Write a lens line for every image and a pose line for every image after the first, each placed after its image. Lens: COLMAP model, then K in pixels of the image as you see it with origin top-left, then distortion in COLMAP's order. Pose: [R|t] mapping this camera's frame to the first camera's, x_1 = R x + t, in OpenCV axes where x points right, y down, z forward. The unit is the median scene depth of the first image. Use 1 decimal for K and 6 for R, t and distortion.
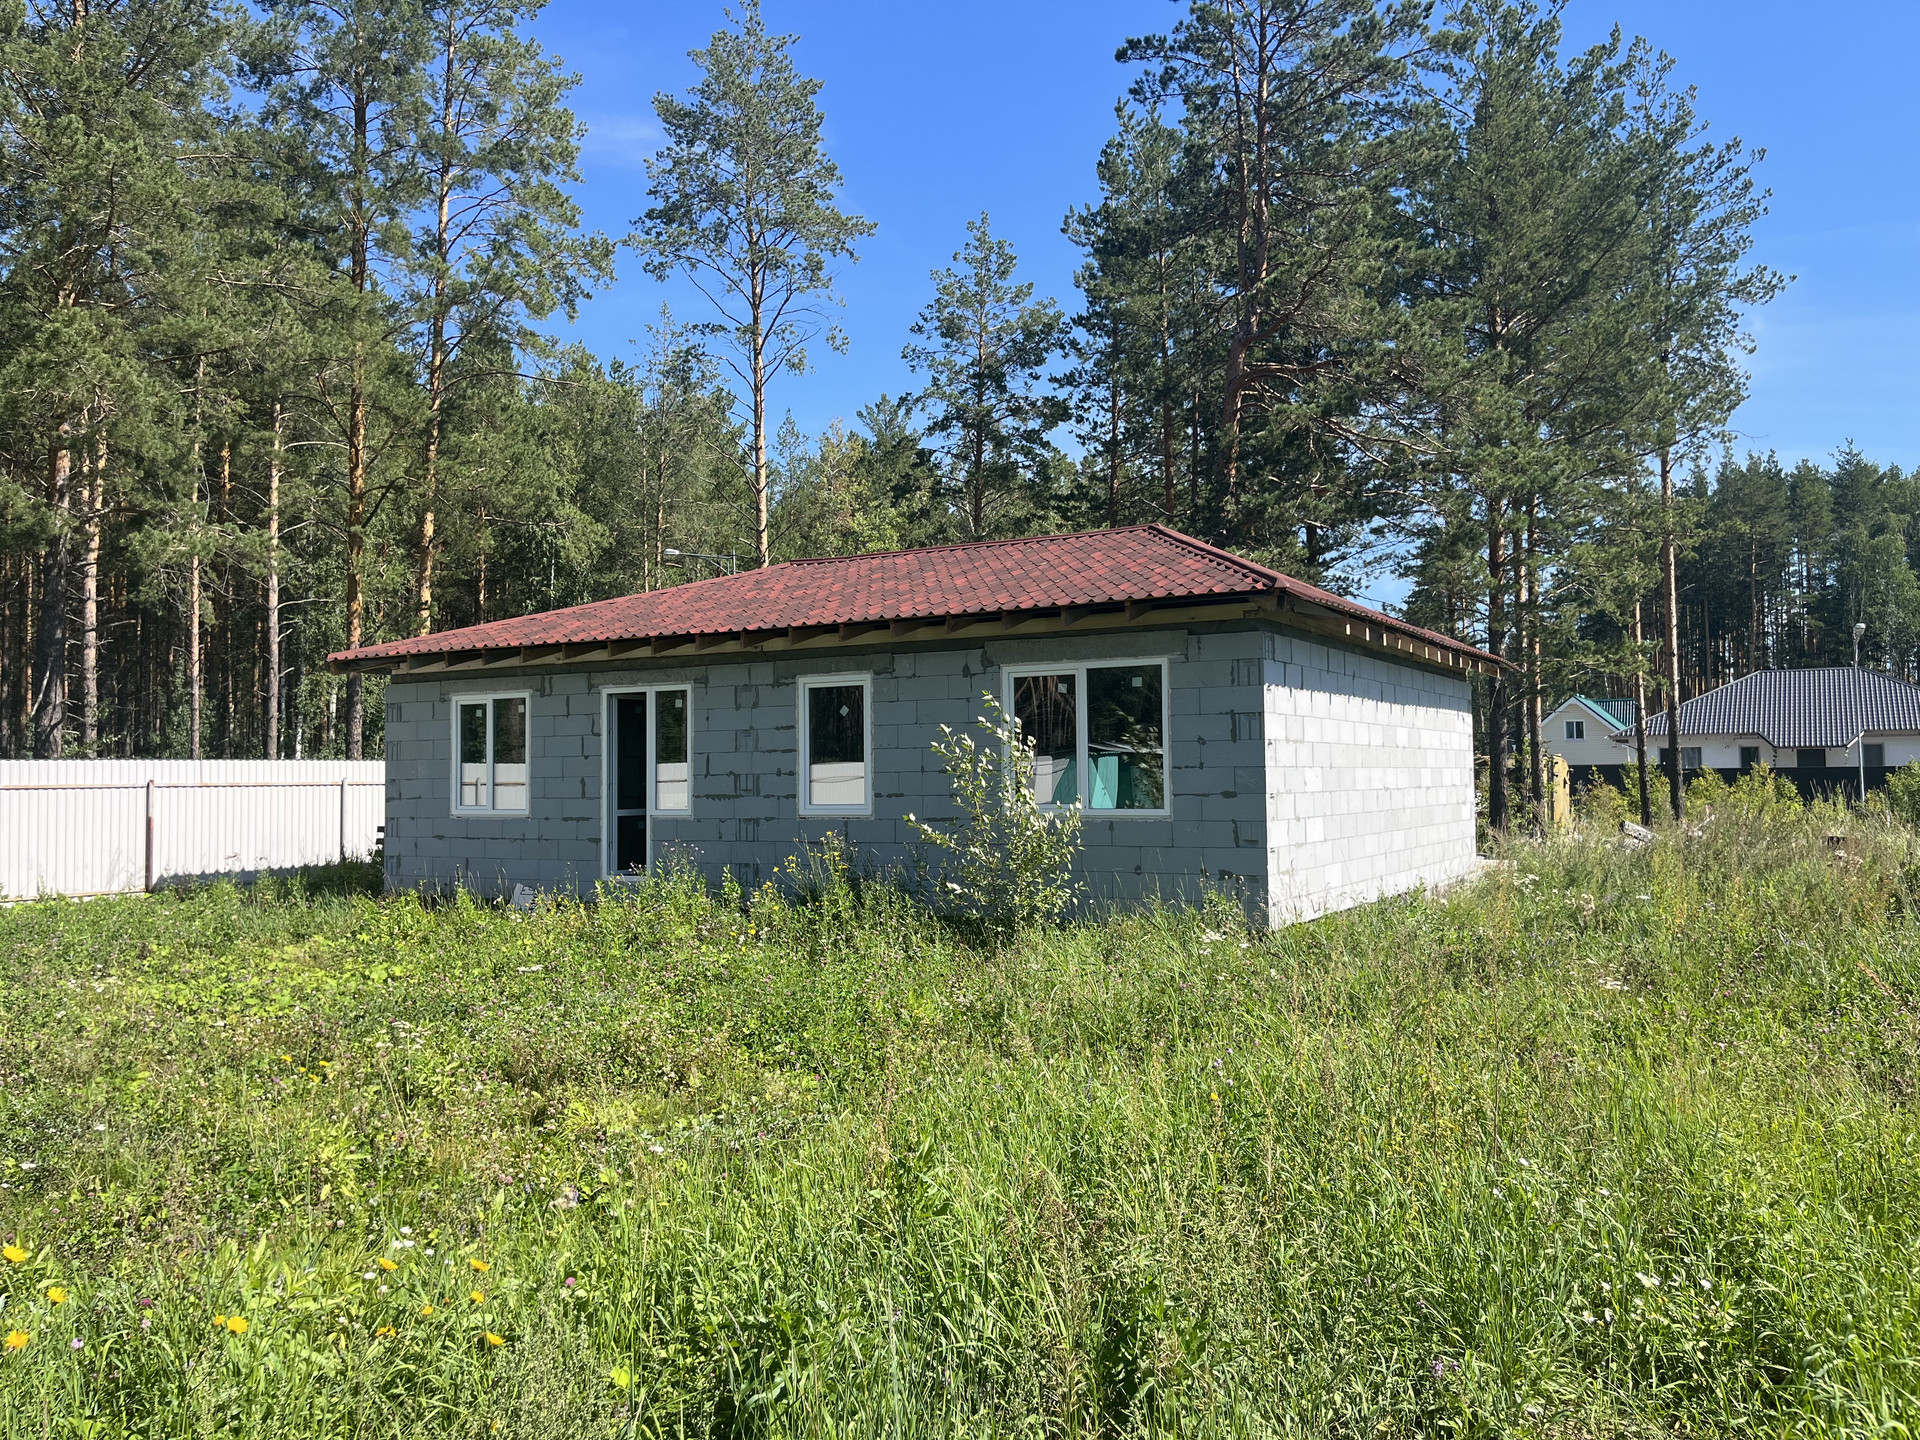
lens RADIAL K [[1449.7, 0, 955.8], [0, 1449.7, 722.0], [0, 0, 1]] dist [0.031524, -0.002821]
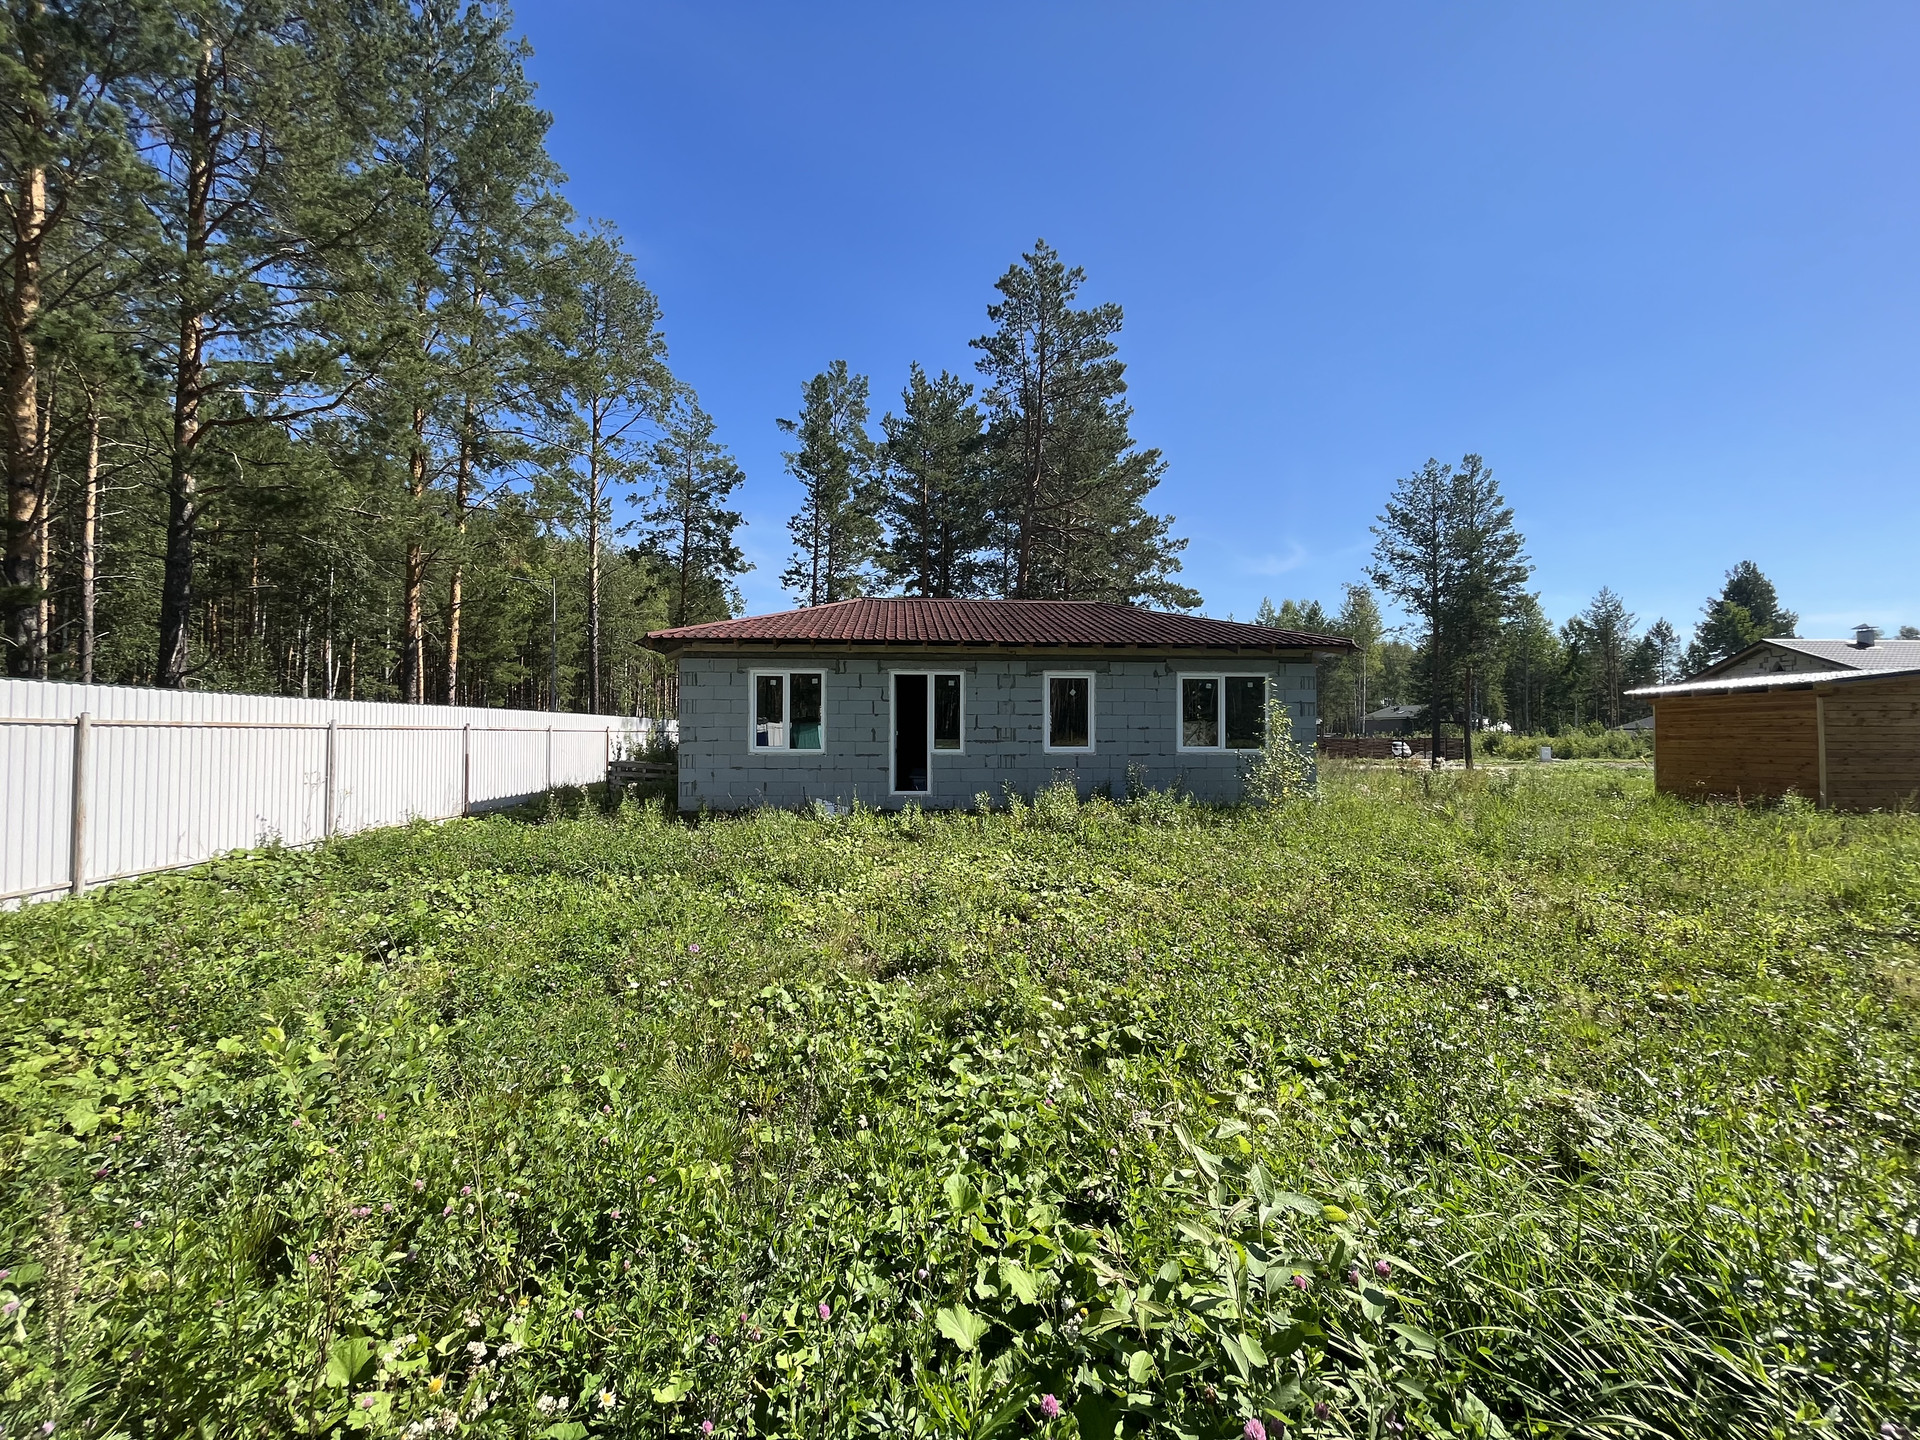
lens RADIAL K [[766.8, 0, 956.8], [0, 766.8, 718.3], [0, 0, 1]] dist [0.002420, 0.000184]
pose [[0.829079, 0.025789, 0.558537, -0.596874], [-0.032354, 0.999475, 0.001877, 0.021680], [-0.558195, -0.019627, 0.829478, 0.271536]]
